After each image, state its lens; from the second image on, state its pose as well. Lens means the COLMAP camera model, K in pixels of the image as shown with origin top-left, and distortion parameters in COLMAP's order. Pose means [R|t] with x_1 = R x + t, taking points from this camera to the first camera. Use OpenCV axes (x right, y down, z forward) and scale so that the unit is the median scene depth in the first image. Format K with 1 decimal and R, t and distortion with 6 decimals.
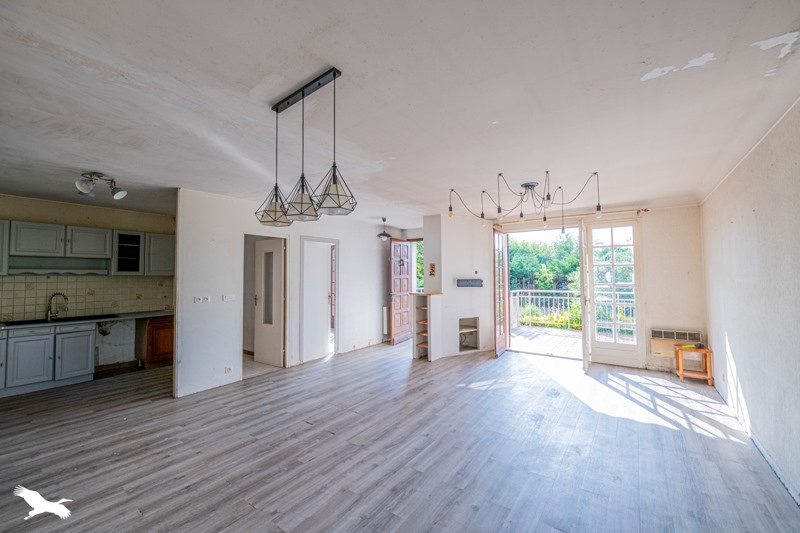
lens RADIAL K [[324.3, 0, 398.1], [0, 324.3, 264.6], [0, 0, 1]] dist [0.000737, -0.005474]
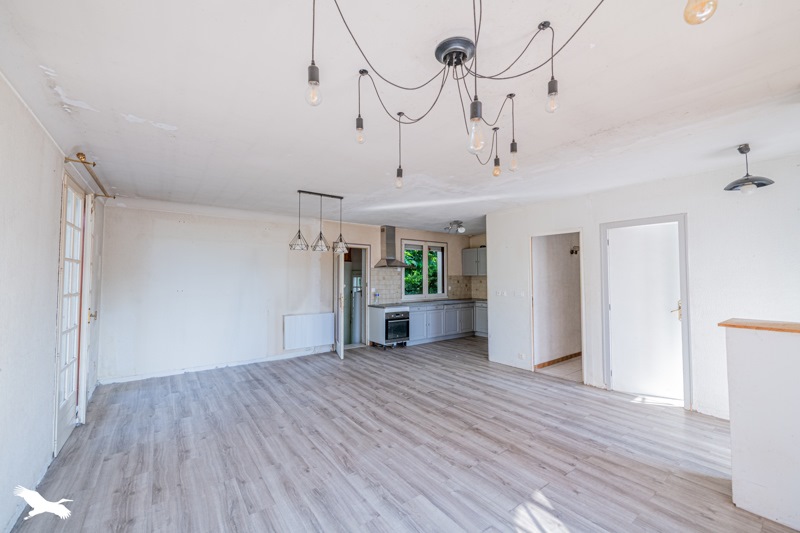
lens RADIAL K [[324.3, 0, 398.1], [0, 324.3, 264.6], [0, 0, 1]] dist [0.000737, -0.005474]
pose [[-0.306136, -0.030754, -0.951491, 0.872855], [0.038077, 0.998283, -0.044517, 0.036561], [0.951226, -0.049858, -0.304440, 1.136843]]
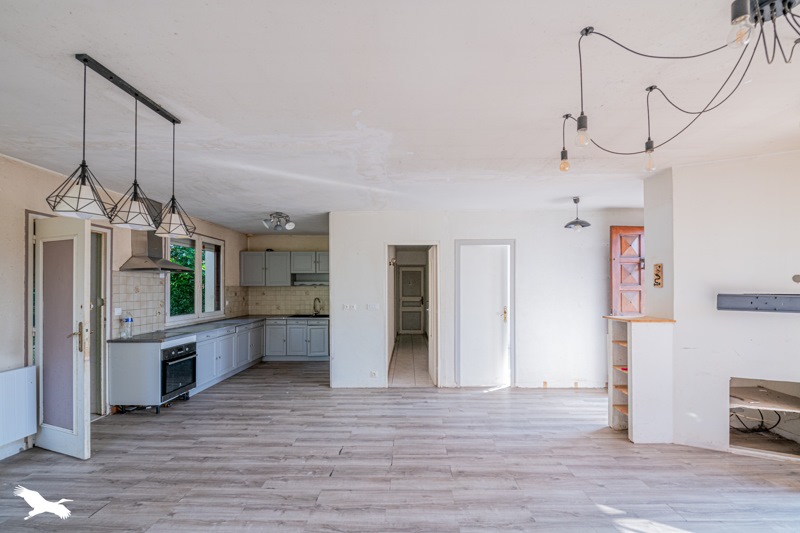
lens RADIAL K [[328.6, 0, 404.9], [0, 328.6, 286.2], [0, 0, 1]] dist [0.001405, -0.005905]
pose [[0.579392, 0.001301, -0.815048, 0.496901], [0.027664, 0.999391, 0.021260, 0.017179], [0.814580, -0.034866, 0.579003, 0.560645]]
